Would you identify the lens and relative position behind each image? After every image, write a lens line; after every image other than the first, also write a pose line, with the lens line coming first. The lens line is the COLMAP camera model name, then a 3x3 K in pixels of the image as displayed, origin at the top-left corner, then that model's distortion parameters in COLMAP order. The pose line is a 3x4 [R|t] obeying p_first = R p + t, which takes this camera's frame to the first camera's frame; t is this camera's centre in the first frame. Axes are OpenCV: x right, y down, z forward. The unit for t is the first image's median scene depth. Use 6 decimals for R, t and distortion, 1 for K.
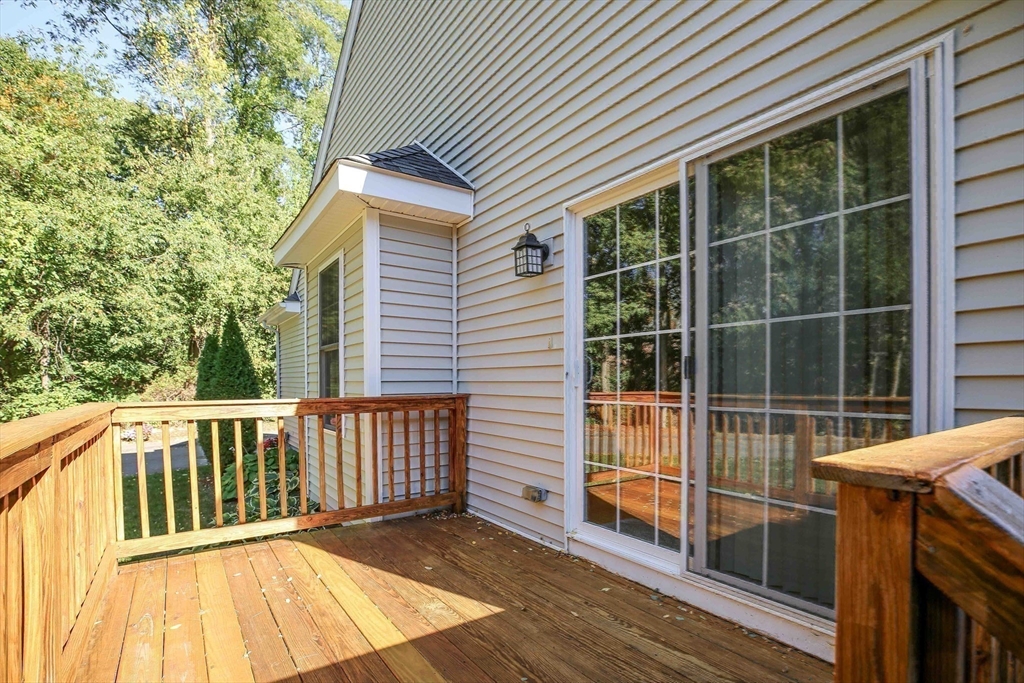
lens RADIAL K [[508.1, 0, 513.3], [0, 508.1, 384.6], [0, 0, 1]] dist [-0.000291, 0.000050]
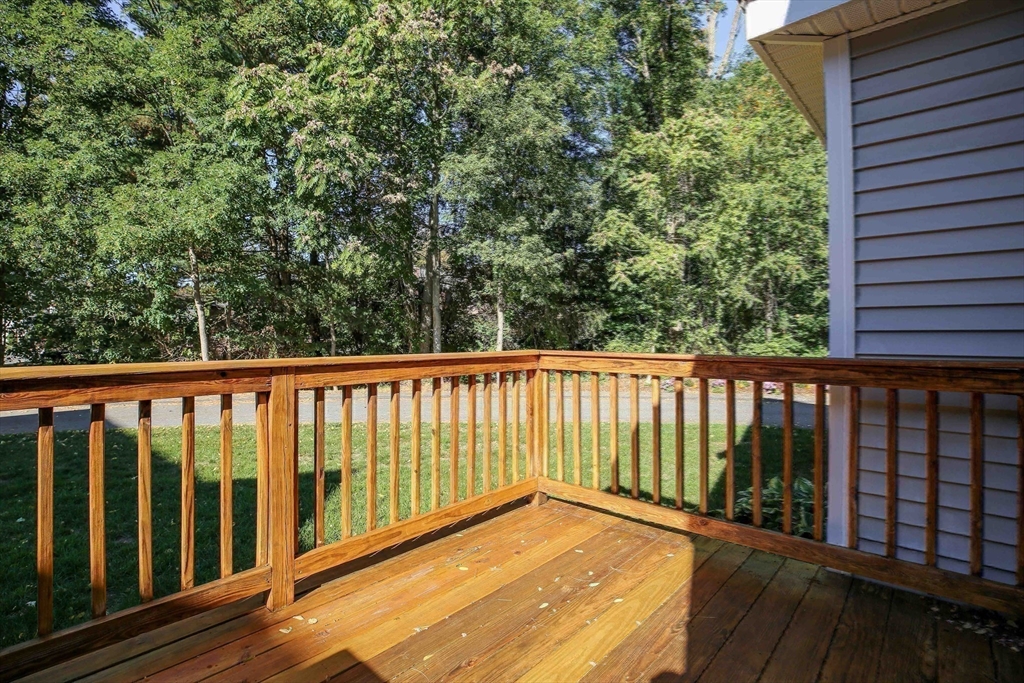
lens RADIAL K [[507.8, 0, 512.0], [0, 507.8, 341.5], [0, 0, 1]] dist [-0.001122, -0.000042]
pose [[0.256017, 0.015335, -0.966551, 0.188803], [-0.006107, 0.999880, 0.014246, -0.000779], [0.966653, 0.002256, 0.256080, 0.466745]]
